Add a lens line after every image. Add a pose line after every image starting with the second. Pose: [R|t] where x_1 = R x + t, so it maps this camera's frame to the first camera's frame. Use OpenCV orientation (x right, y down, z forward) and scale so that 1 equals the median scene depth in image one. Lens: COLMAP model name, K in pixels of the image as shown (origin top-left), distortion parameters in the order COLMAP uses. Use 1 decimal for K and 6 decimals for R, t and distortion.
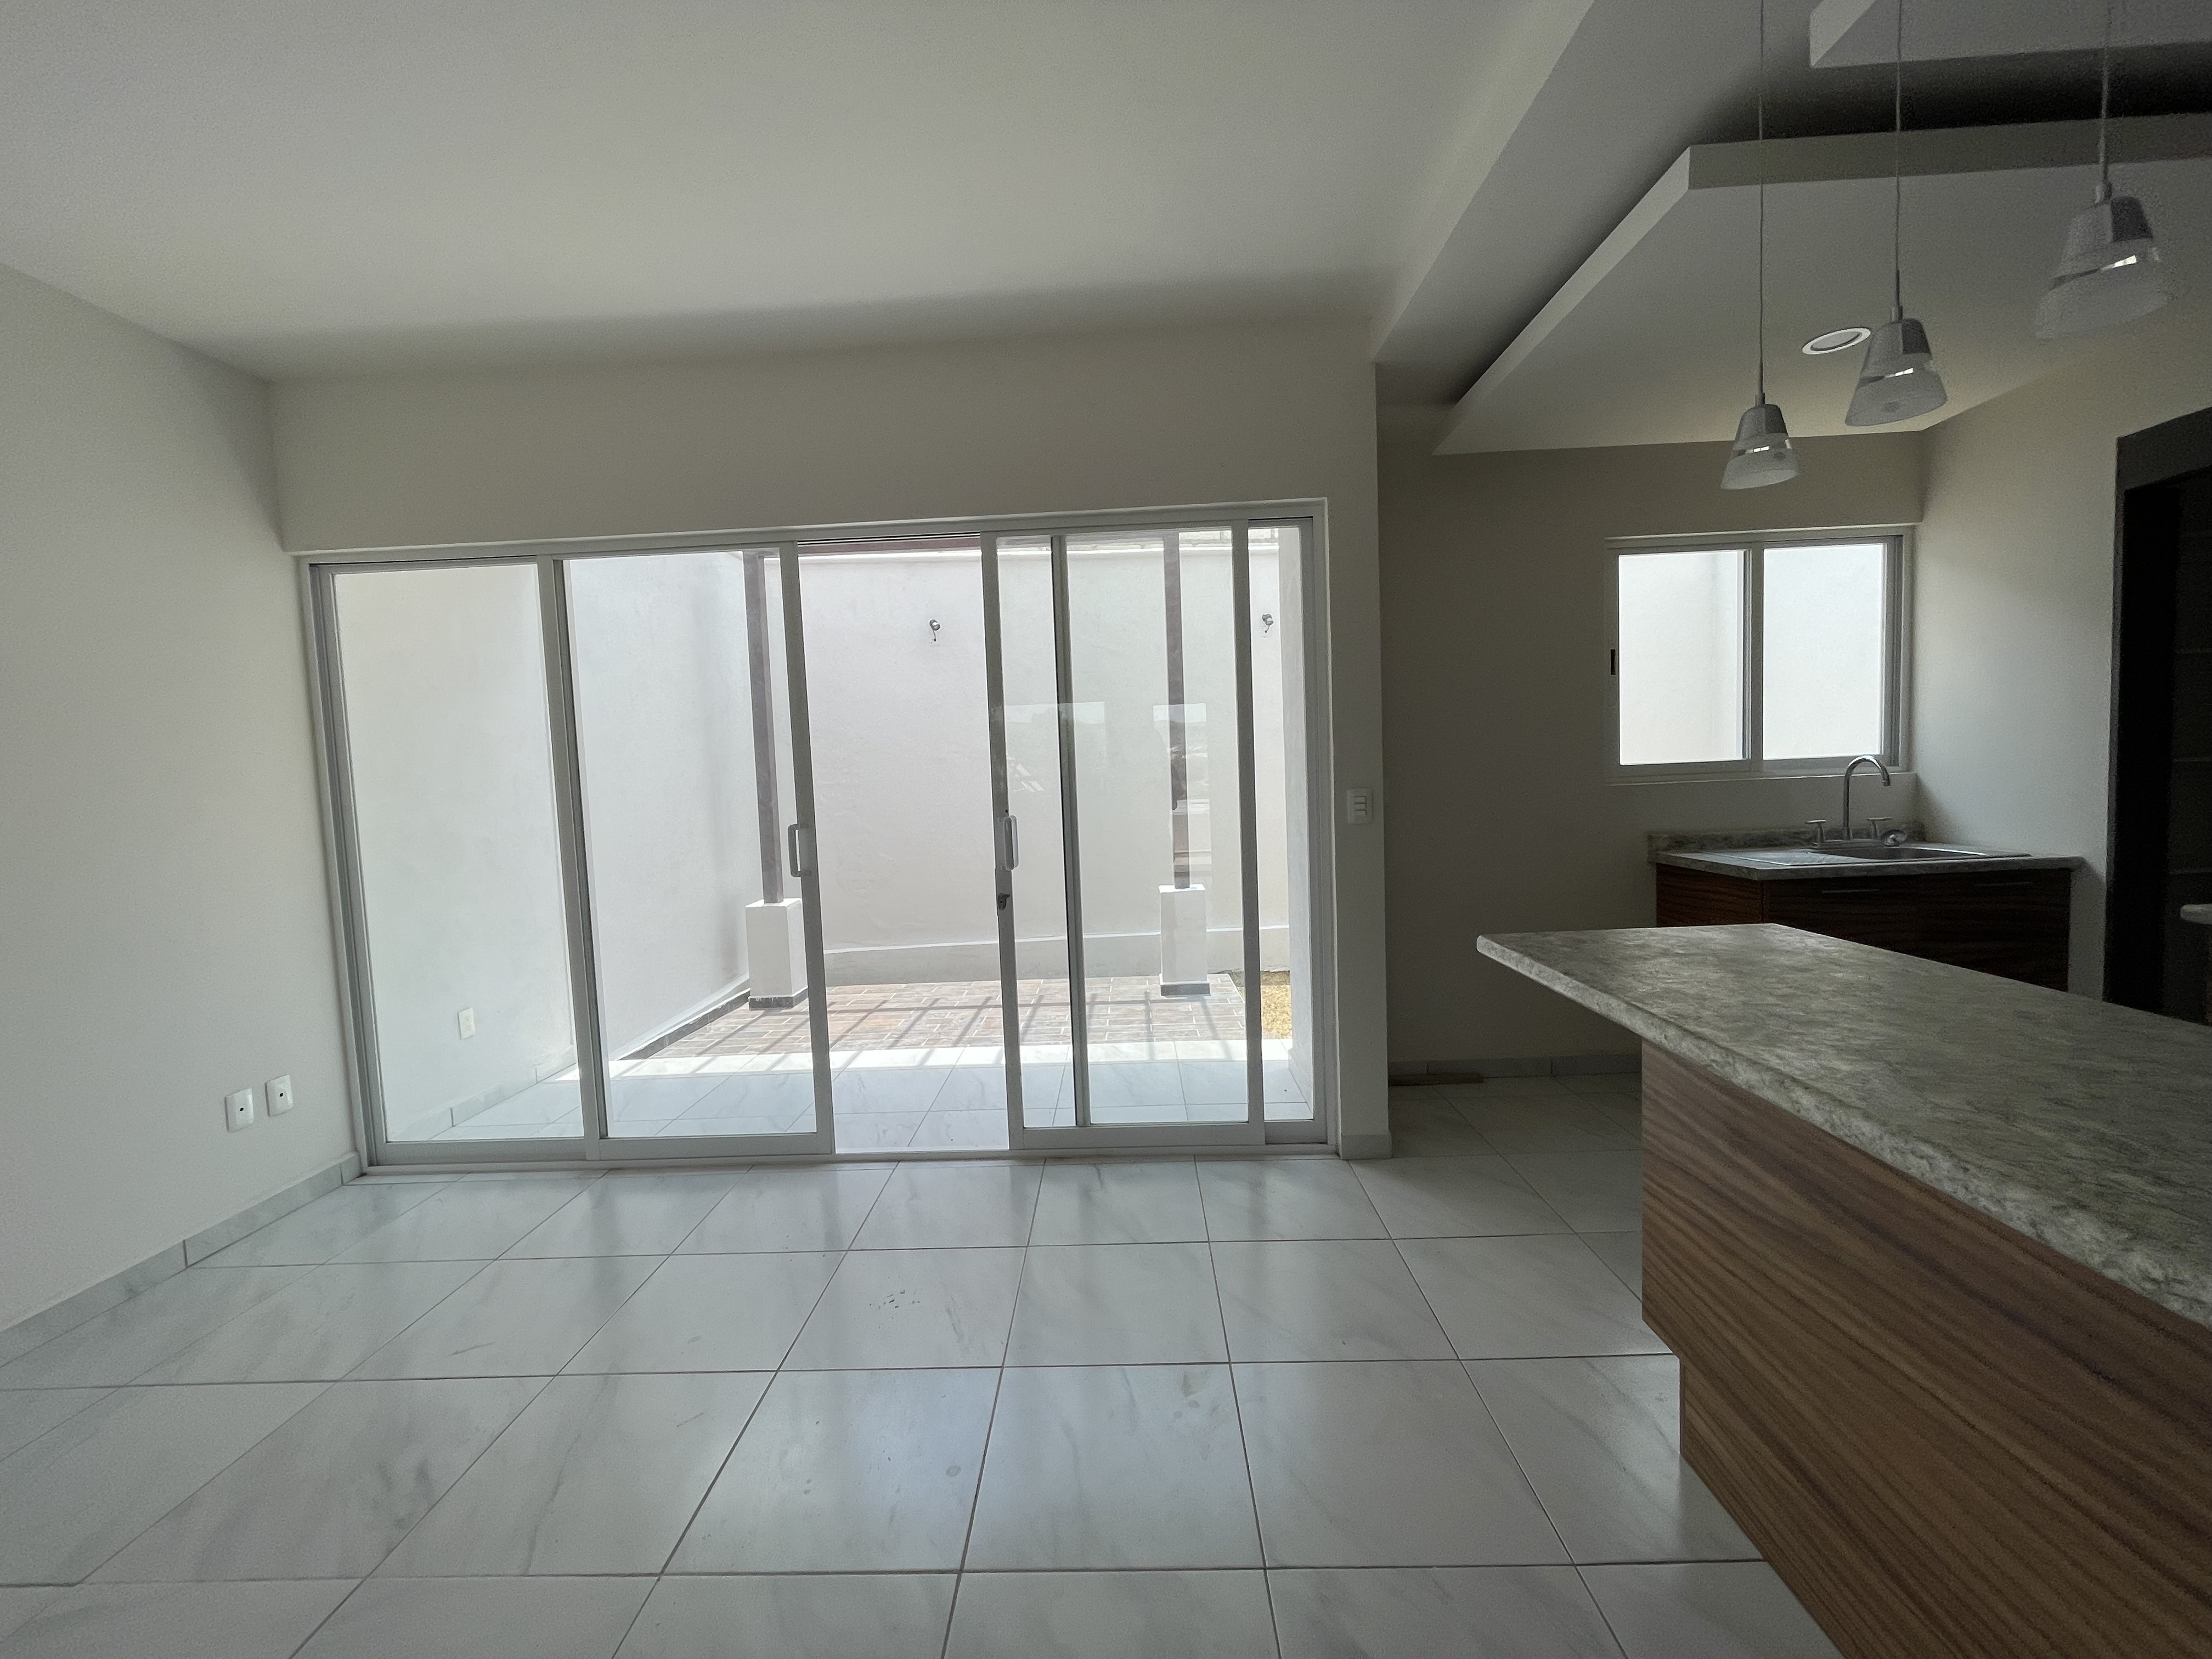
lens RADIAL K [[888.1, 0, 1102.9], [0, 888.1, 821.3], [0, 0, 1]] dist [-0.004500, -0.000071]
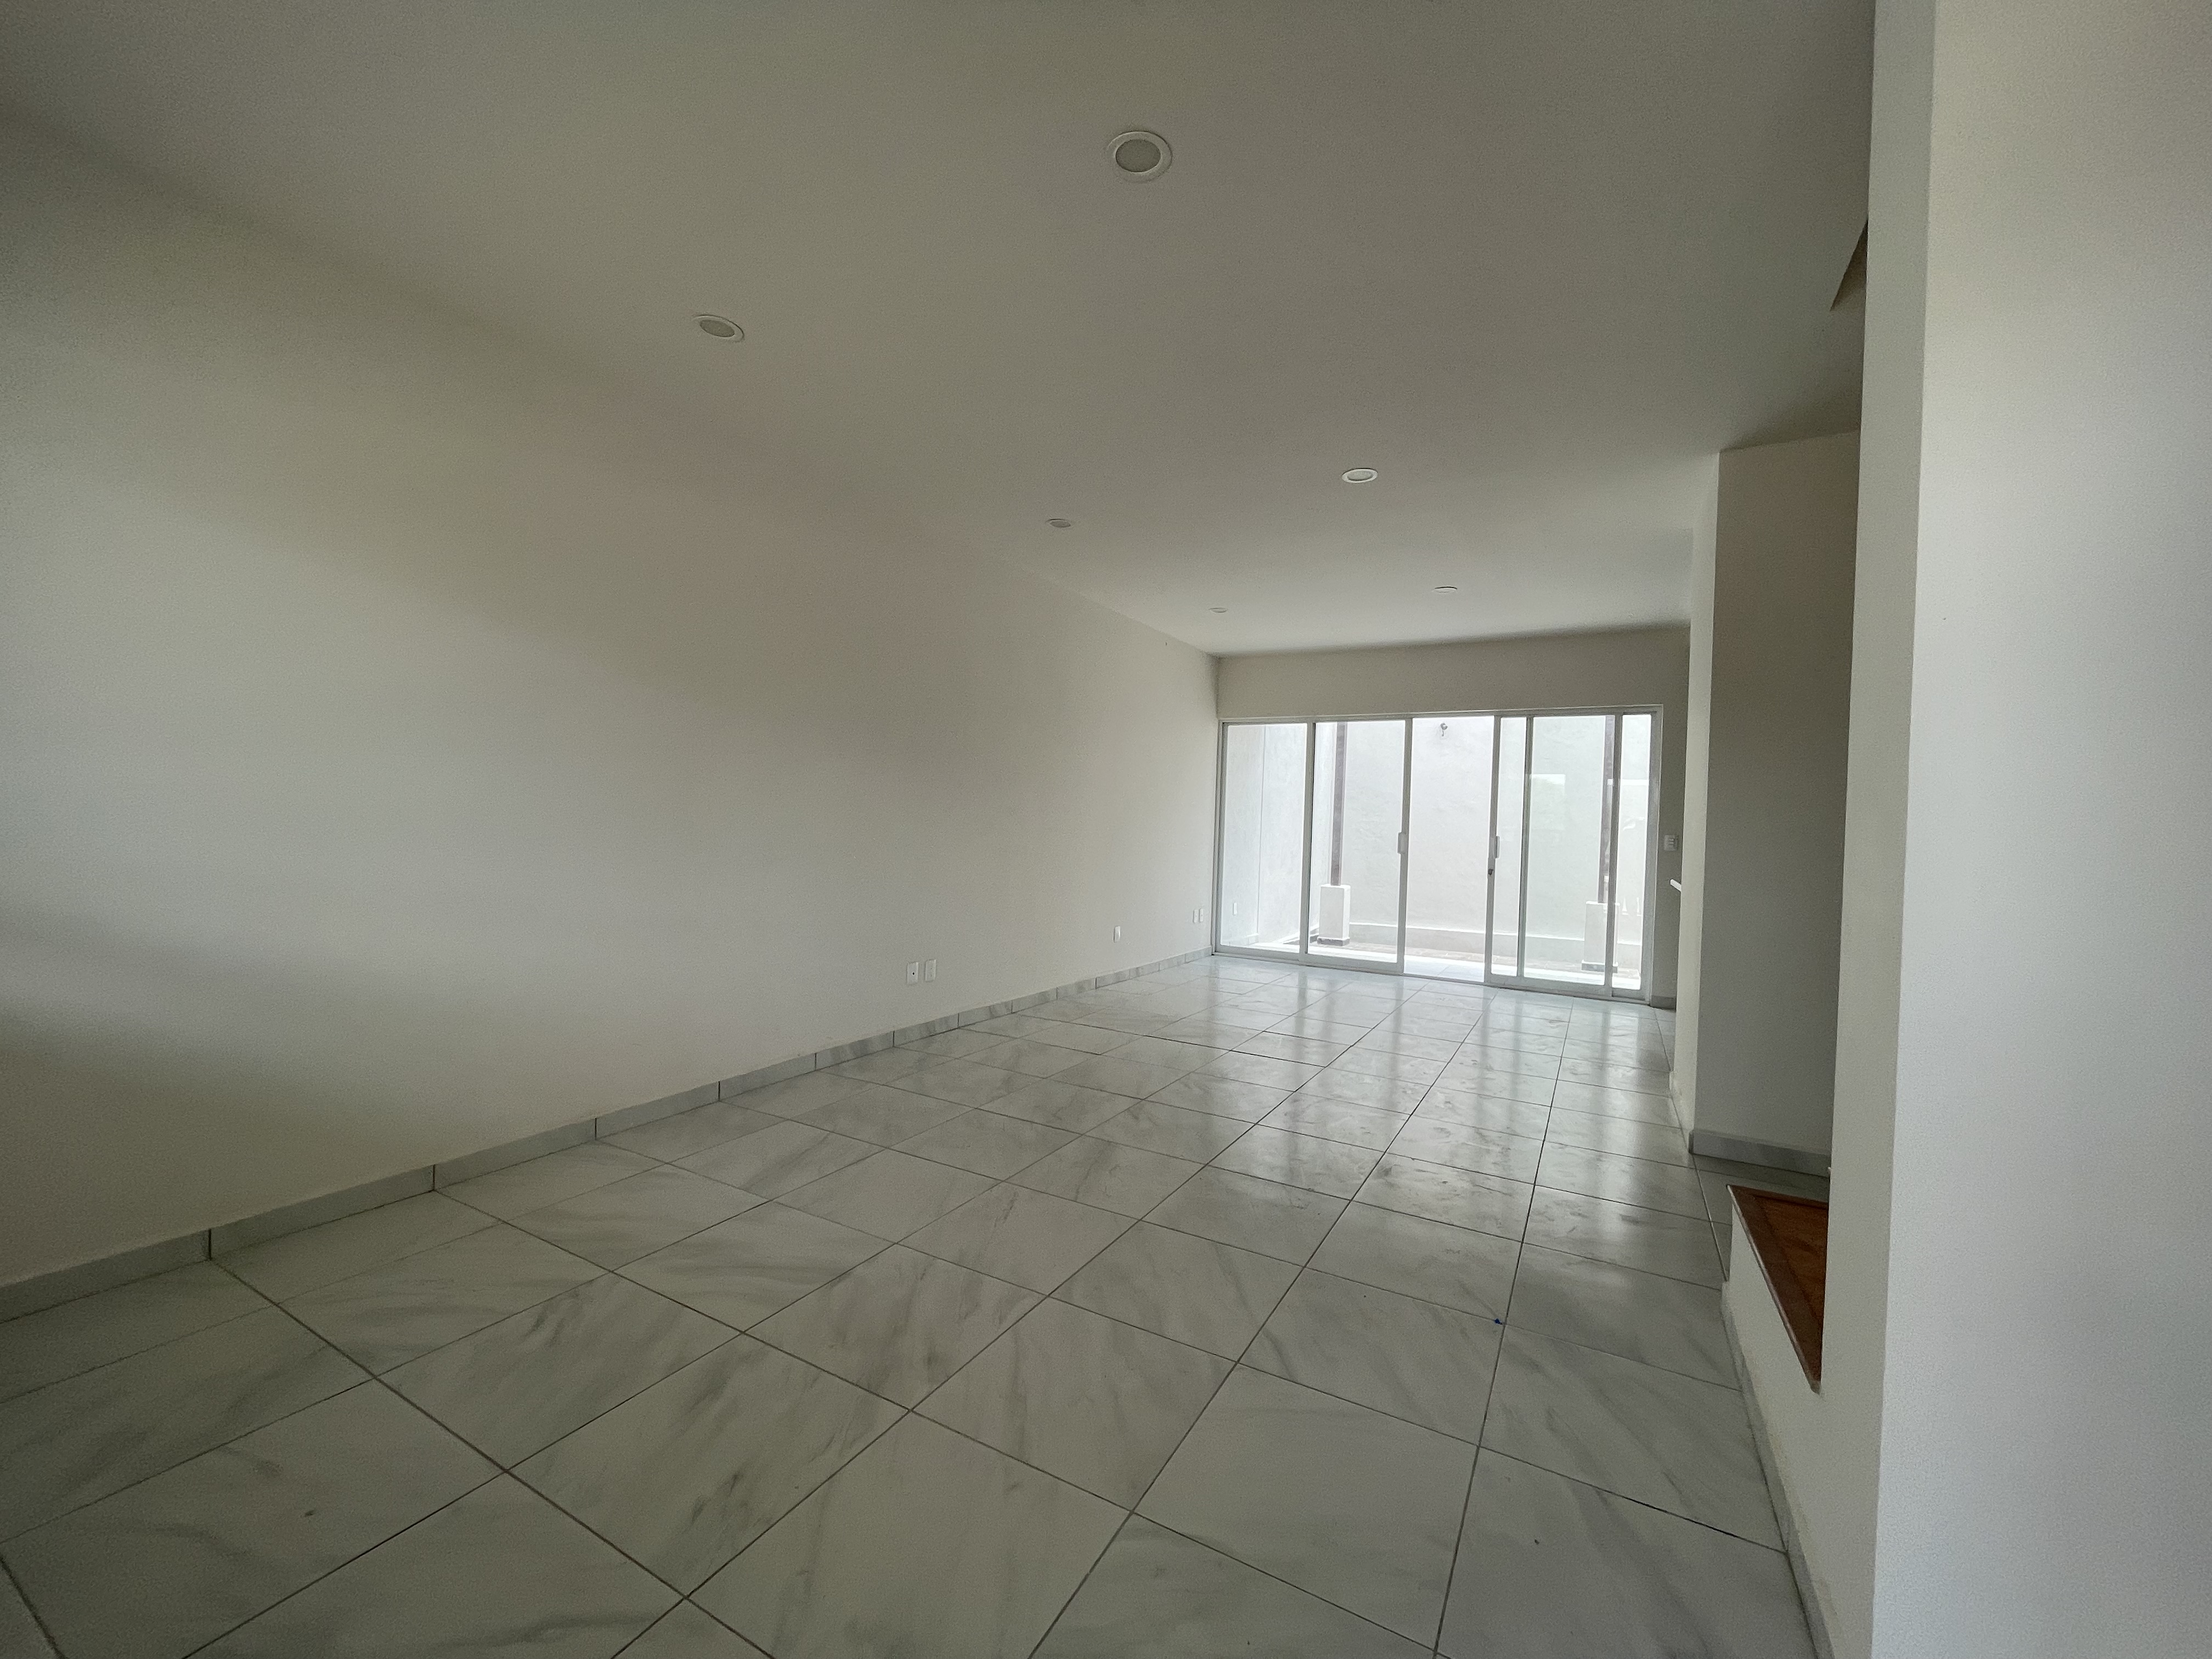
lens RADIAL K [[888.1, 0, 1122.3], [0, 888.1, 838.9], [0, 0, 1]] dist [-0.004500, -0.000071]
pose [[0.886527, 0.077876, -0.456075, 0.083512], [-0.092928, 0.995616, -0.010631, 0.116280], [0.453248, 0.051807, 0.889878, -1.480644]]
